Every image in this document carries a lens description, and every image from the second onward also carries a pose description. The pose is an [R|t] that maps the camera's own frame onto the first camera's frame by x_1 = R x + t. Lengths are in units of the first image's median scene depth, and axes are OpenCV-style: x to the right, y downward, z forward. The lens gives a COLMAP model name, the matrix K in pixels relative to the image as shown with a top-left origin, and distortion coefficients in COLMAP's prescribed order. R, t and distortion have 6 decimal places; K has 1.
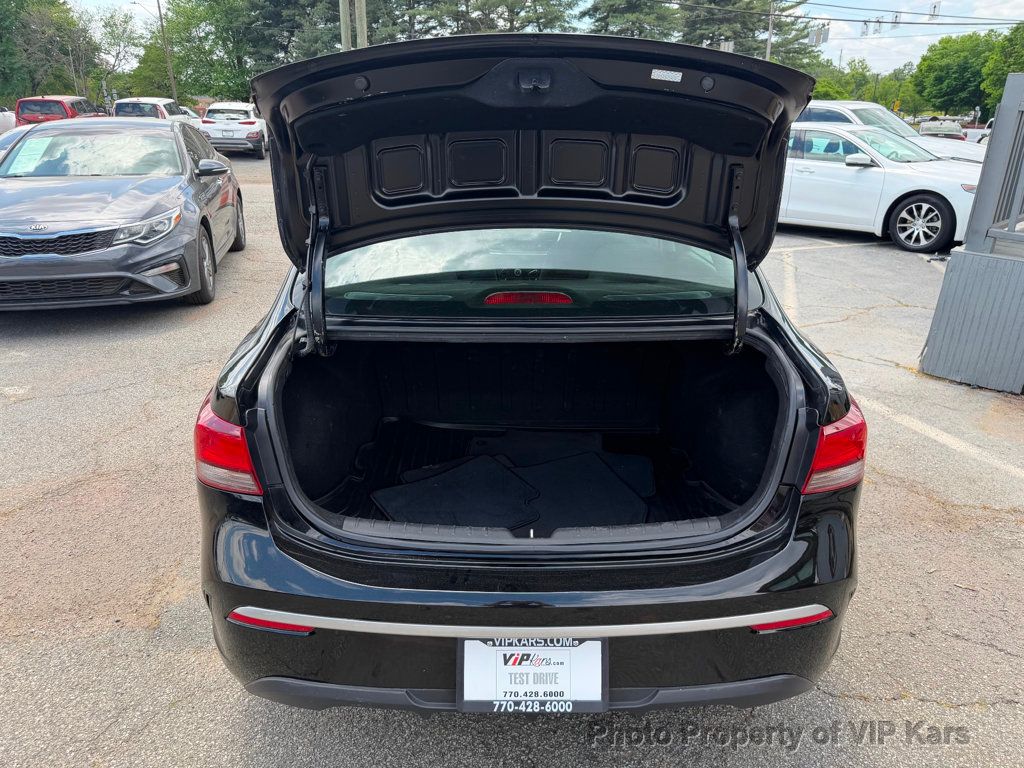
lens RADIAL K [[728.7, 0, 513.4], [0, 728.7, 404.3], [0, 0, 1]] dist [-0.005324, -0.007911]
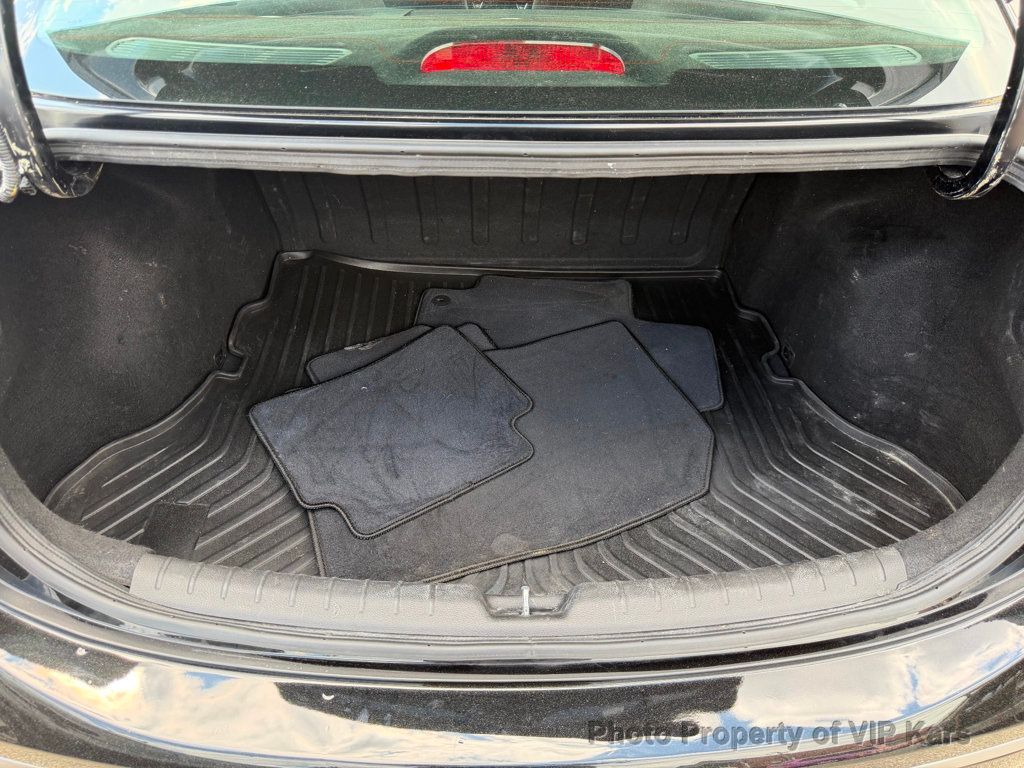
lens RADIAL K [[700.7, 0, 512.0], [0, 700.7, 384.0], [0, 0, 1]] dist [0.013877, -0.000824]
pose [[0.999719, 0.000880, 0.023703, 0.003309], [-0.008433, 0.947213, 0.320495, -0.077420], [-0.022170, -0.320605, 0.946953, 0.428499]]
